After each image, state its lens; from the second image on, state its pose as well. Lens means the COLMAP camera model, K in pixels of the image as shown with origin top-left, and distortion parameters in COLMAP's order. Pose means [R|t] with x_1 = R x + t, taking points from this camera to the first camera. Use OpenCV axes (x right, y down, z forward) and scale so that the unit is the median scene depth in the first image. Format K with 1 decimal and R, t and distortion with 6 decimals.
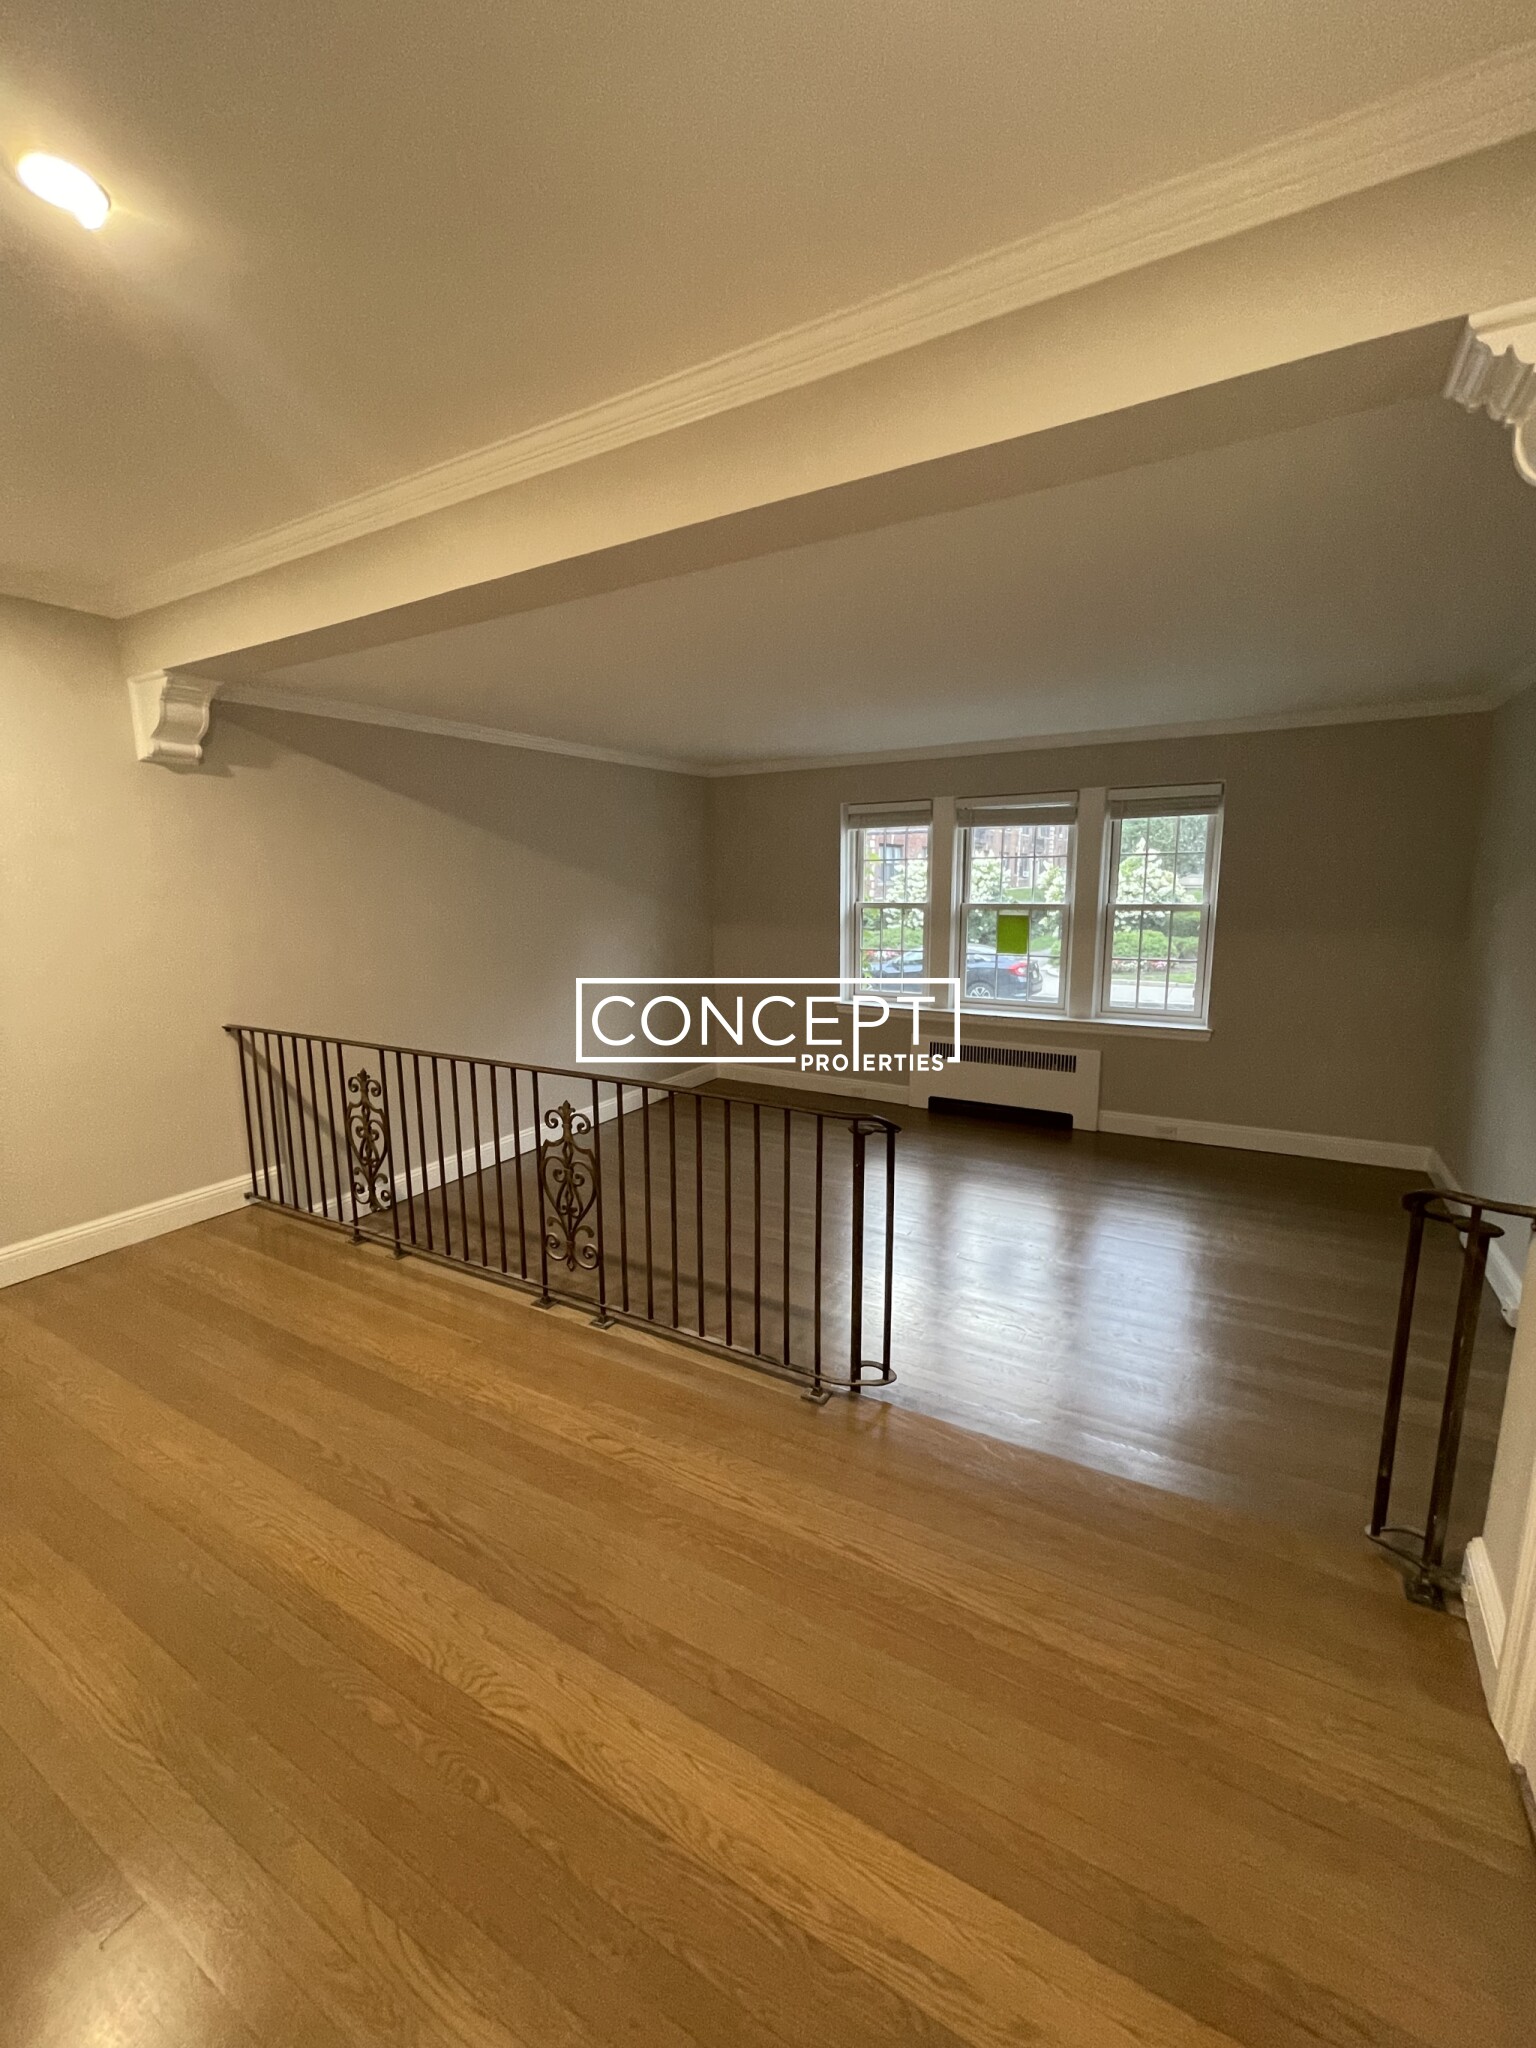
lens RADIAL K [[832.6, 0, 768.0], [0, 832.6, 1024.0], [0, 0, 1]] dist [-0.003282, -0.000279]
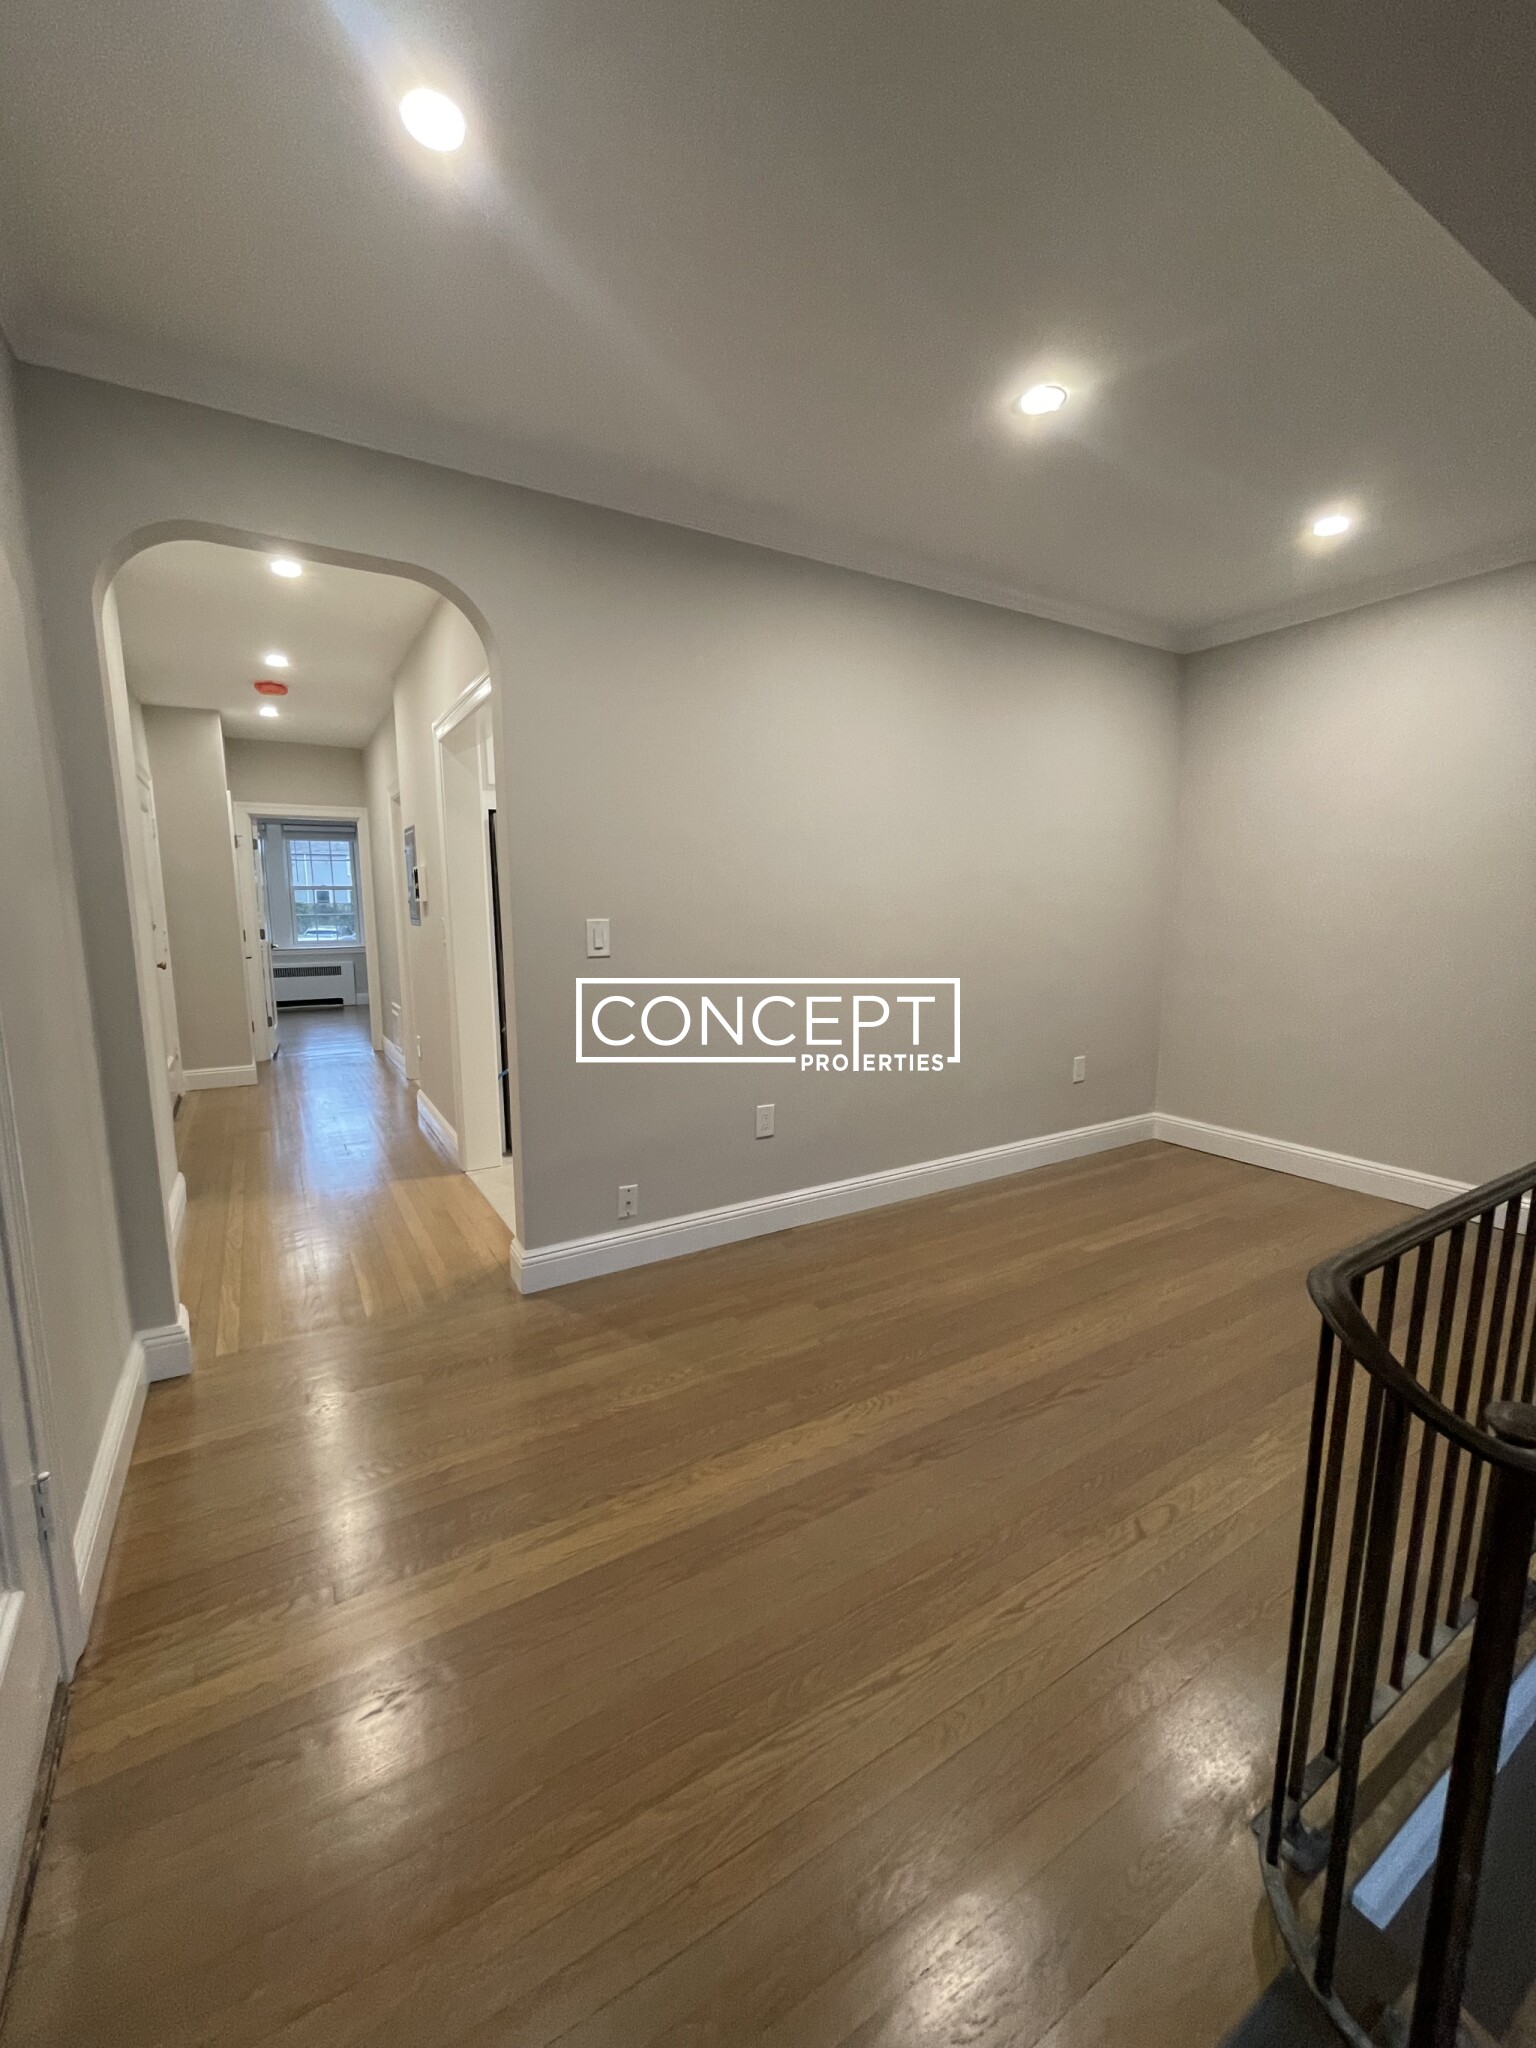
lens RADIAL K [[832.6, 0, 768.0], [0, 832.6, 1024.0], [0, 0, 1]] dist [-0.003282, -0.000279]
pose [[-0.479730, 0.141499, -0.865931, 0.466834], [-0.139189, 0.962141, 0.234331, -0.062244], [0.866306, 0.232944, -0.441873, 0.713384]]
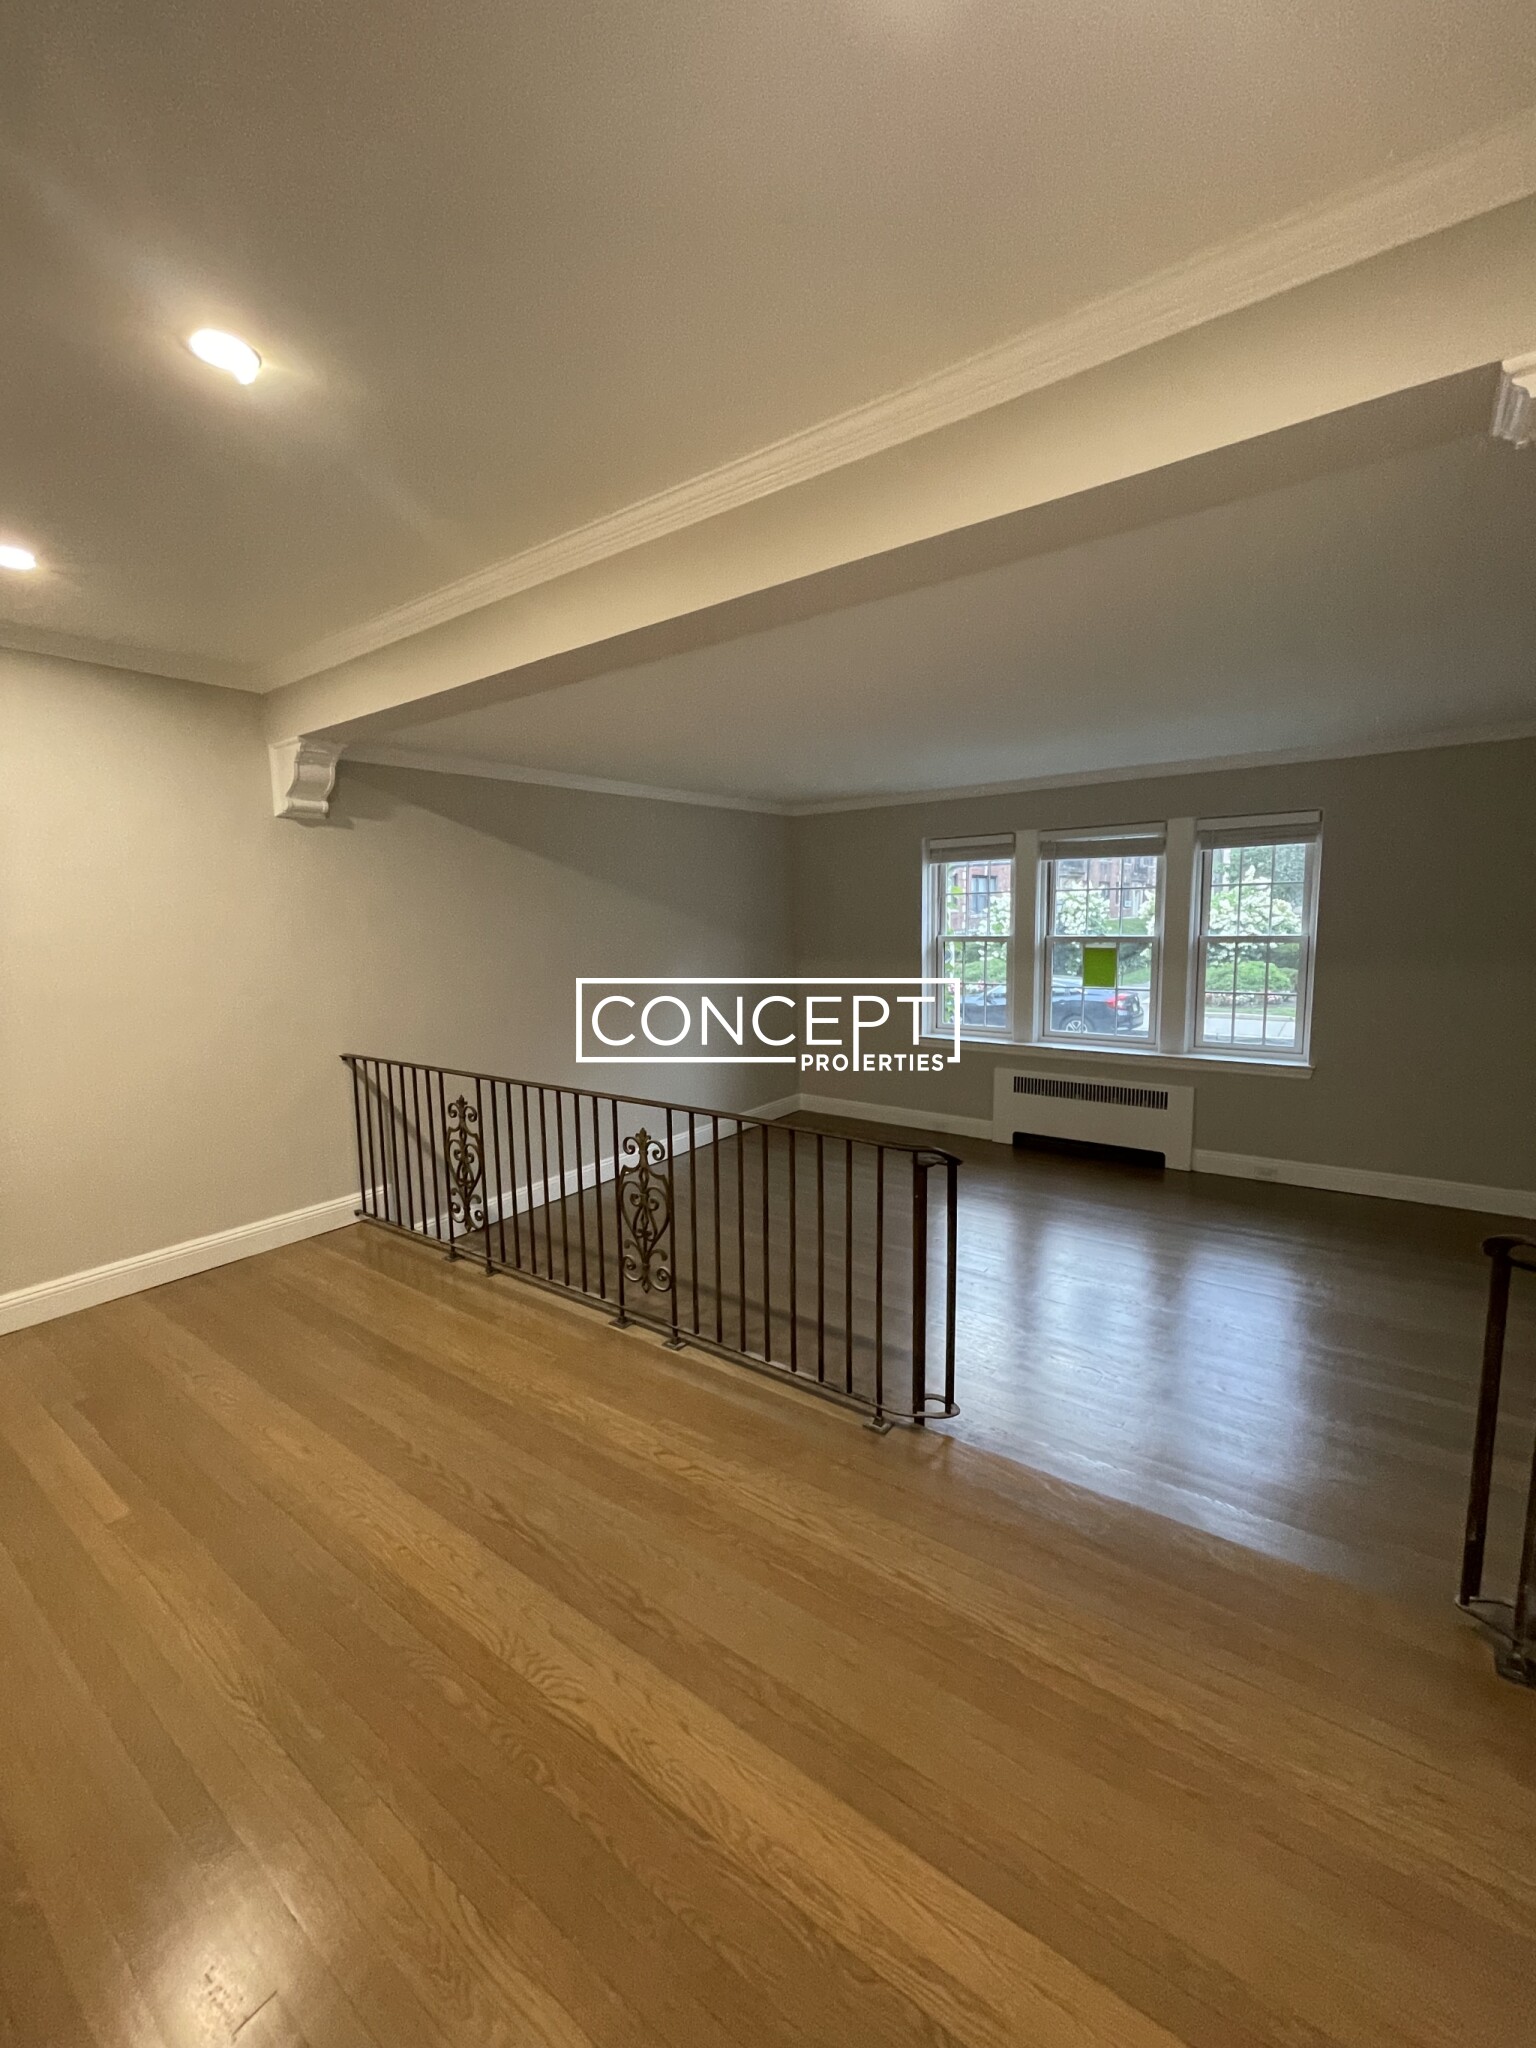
lens RADIAL K [[832.6, 0, 768.0], [0, 832.6, 1024.0], [0, 0, 1]] dist [-0.003282, -0.000279]
pose [[0.993928, 0.003457, -0.109982, 0.029611], [-0.007738, 0.999228, -0.038515, -0.000178], [0.109764, 0.039132, 0.993187, -0.031566]]
